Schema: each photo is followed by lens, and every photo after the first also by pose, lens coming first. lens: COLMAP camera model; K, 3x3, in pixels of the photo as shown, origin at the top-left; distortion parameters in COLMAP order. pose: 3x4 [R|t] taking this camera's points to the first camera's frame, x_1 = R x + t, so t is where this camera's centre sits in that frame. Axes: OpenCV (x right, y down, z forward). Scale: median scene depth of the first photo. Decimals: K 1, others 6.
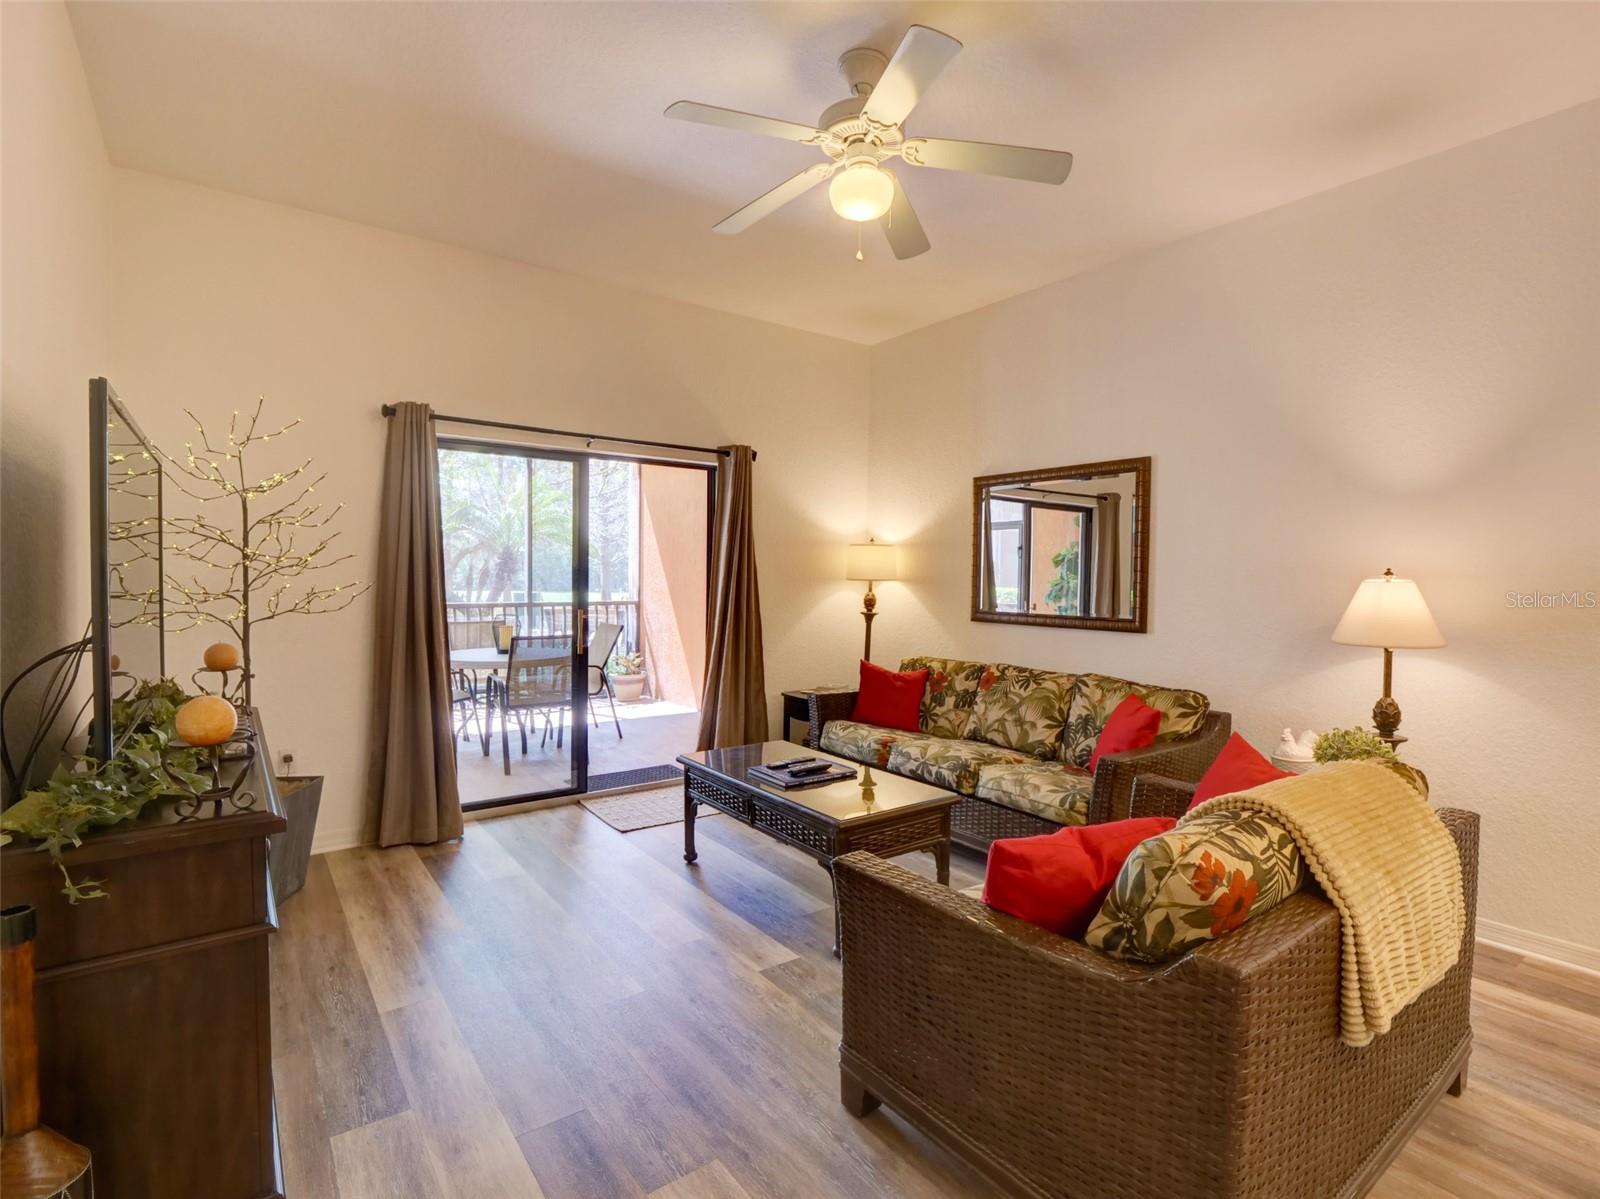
lens RADIAL K [[783.0, 0, 800.0], [0, 783.0, 599.5], [0, 0, 1]] dist [-0.012958, 0.000192]
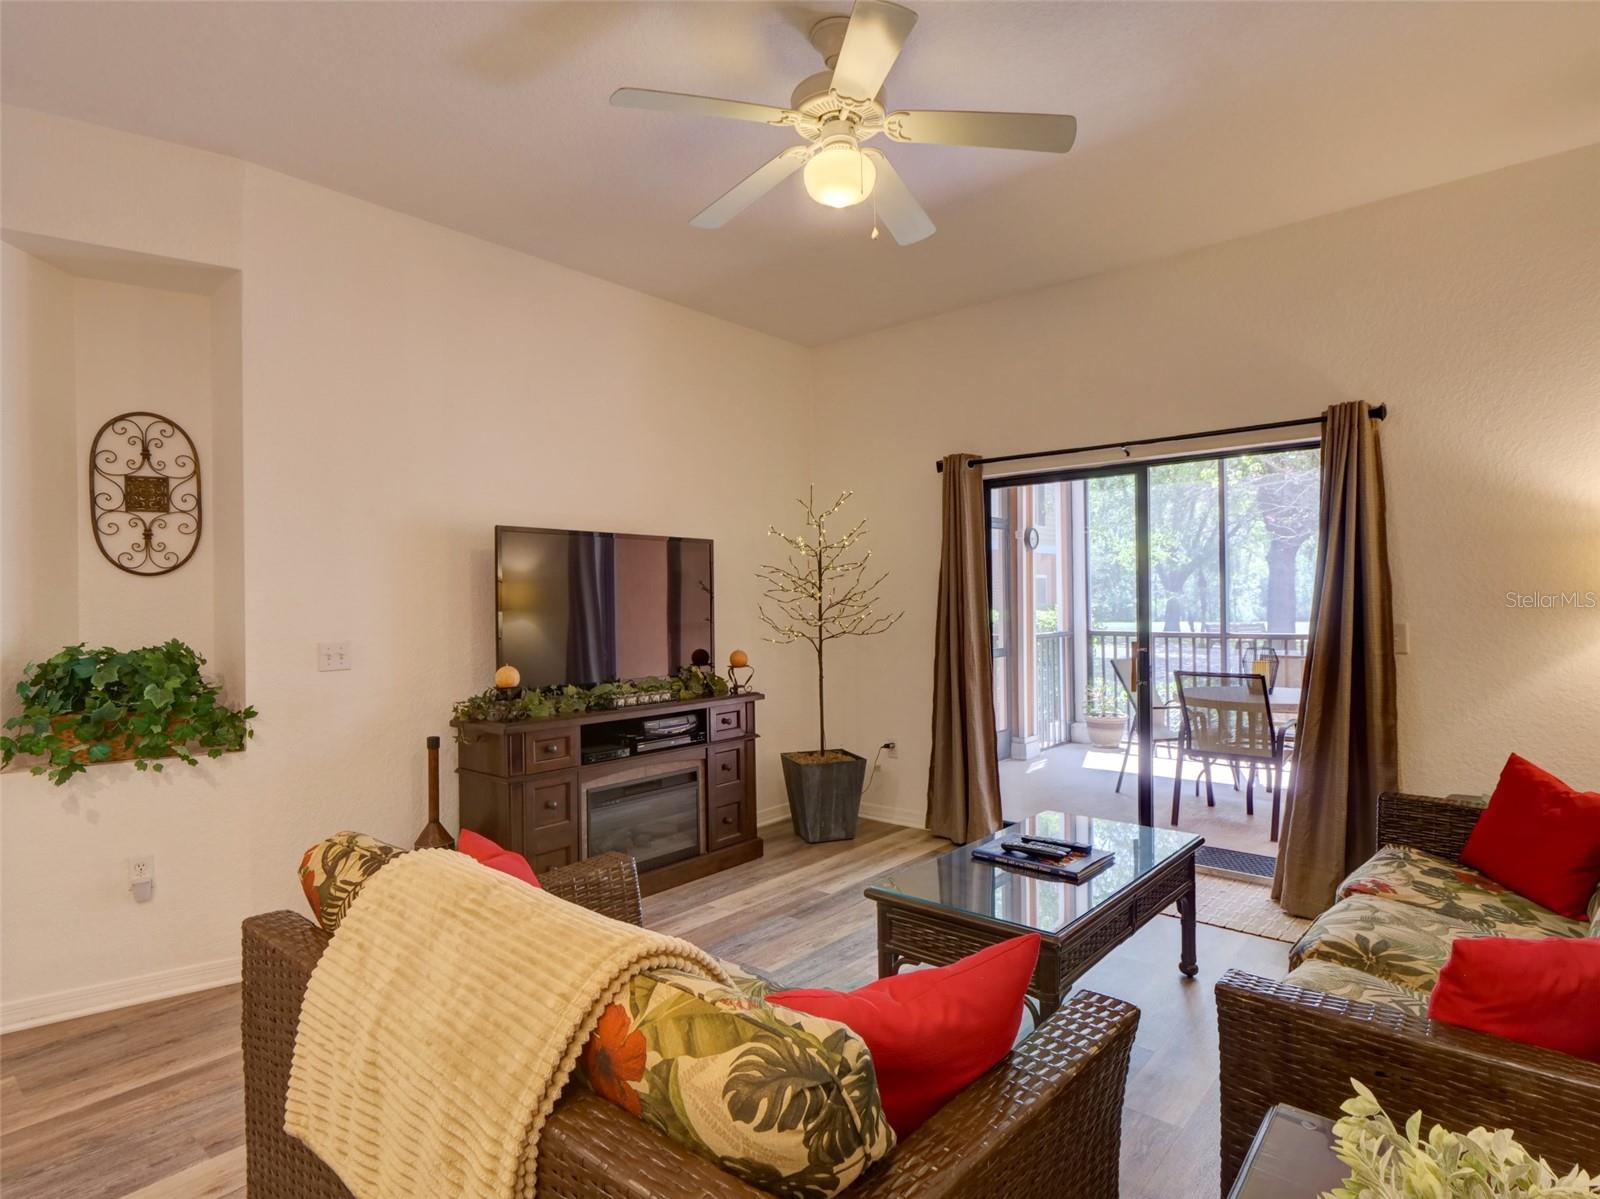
lens RADIAL K [[858.2, 0, 800.0], [0, 858.2, 599.5], [0, 0, 1]] dist [-0.000675, 0.000053]
pose [[0.223493, -0.015373, -0.974584, 0.521228], [-0.017557, 0.999650, -0.019795, -0.007300], [0.974547, 0.021534, 0.223145, 0.380653]]
